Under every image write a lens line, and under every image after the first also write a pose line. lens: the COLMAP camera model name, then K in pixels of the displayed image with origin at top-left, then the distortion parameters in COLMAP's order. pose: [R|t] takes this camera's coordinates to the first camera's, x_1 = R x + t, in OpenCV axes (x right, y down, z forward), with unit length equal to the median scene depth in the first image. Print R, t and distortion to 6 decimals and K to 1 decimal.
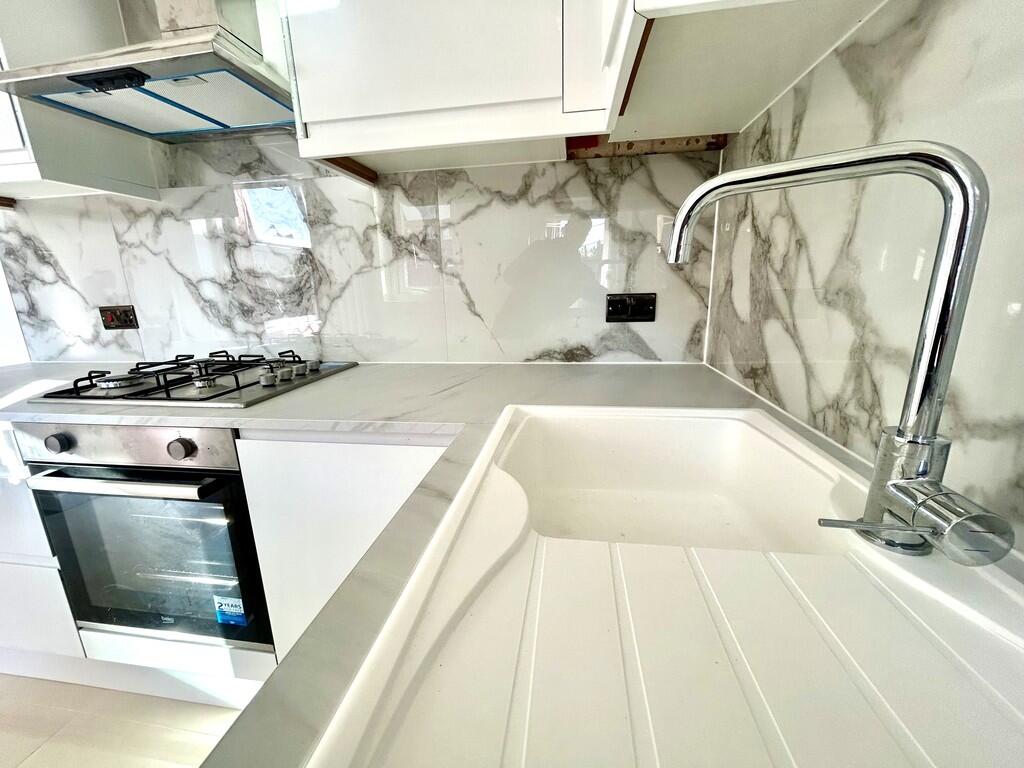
lens RADIAL K [[412.8, 0, 513.7], [0, 412.8, 382.4], [0, 0, 1]] dist [-0.004852, 0.001635]
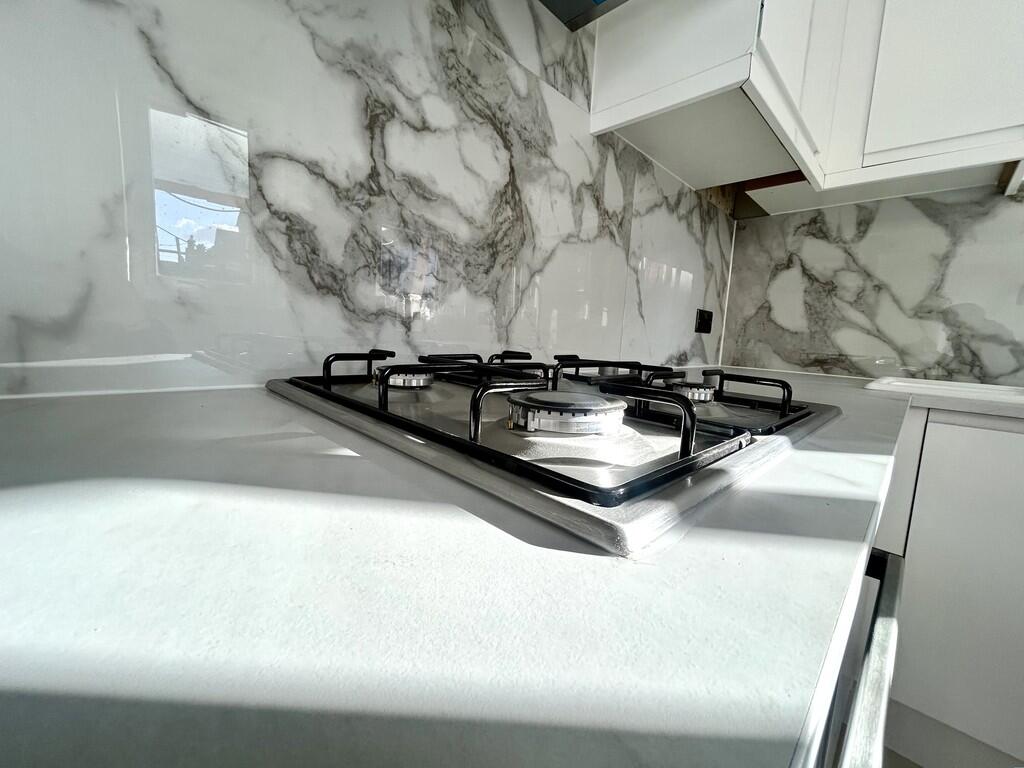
lens RADIAL K [[412.8, 0, 509.1], [0, 412.8, 382.7], [0, 0, 1]] dist [-0.004852, 0.001635]
pose [[0.595882, -0.036400, 0.802246, -0.962460], [0.117715, 0.992141, -0.042419, -0.012208], [-0.794398, 0.119714, 0.595484, 0.668100]]
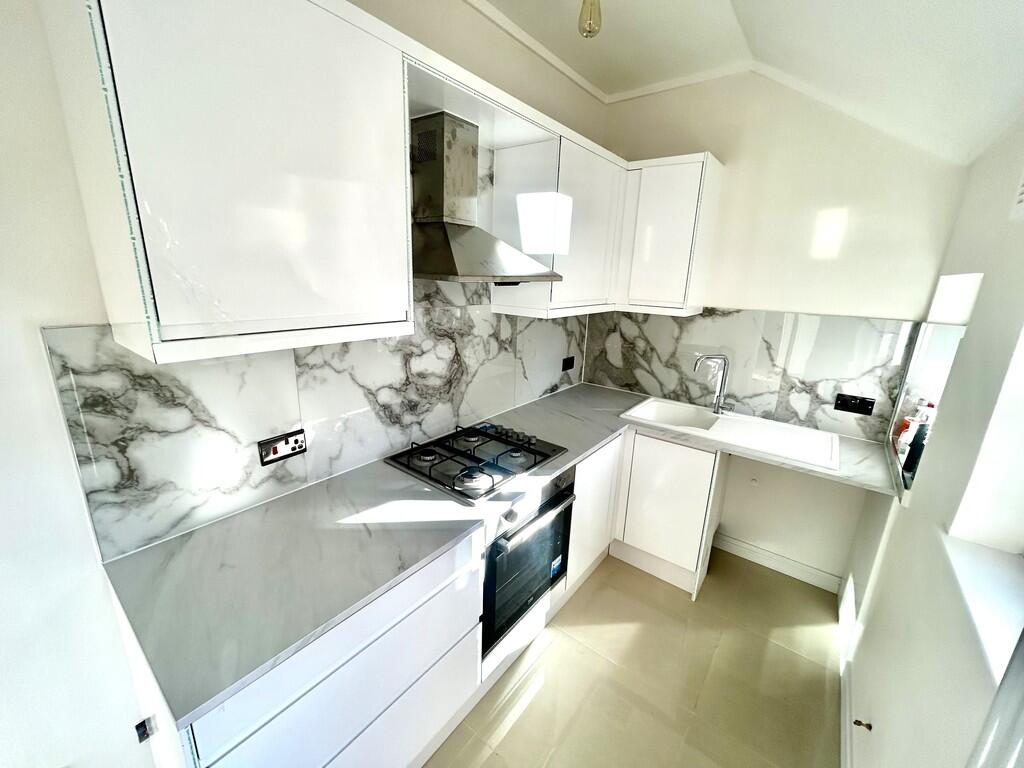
lens RADIAL K [[412.8, 0, 511.2], [0, 412.8, 385.2], [0, 0, 1]] dist [-0.004852, 0.001635]
pose [[0.488632, -0.187197, 0.852172, -1.583411], [0.155253, 0.979780, 0.126207, -0.353132], [-0.858566, 0.070634, 0.507814, 0.132792]]
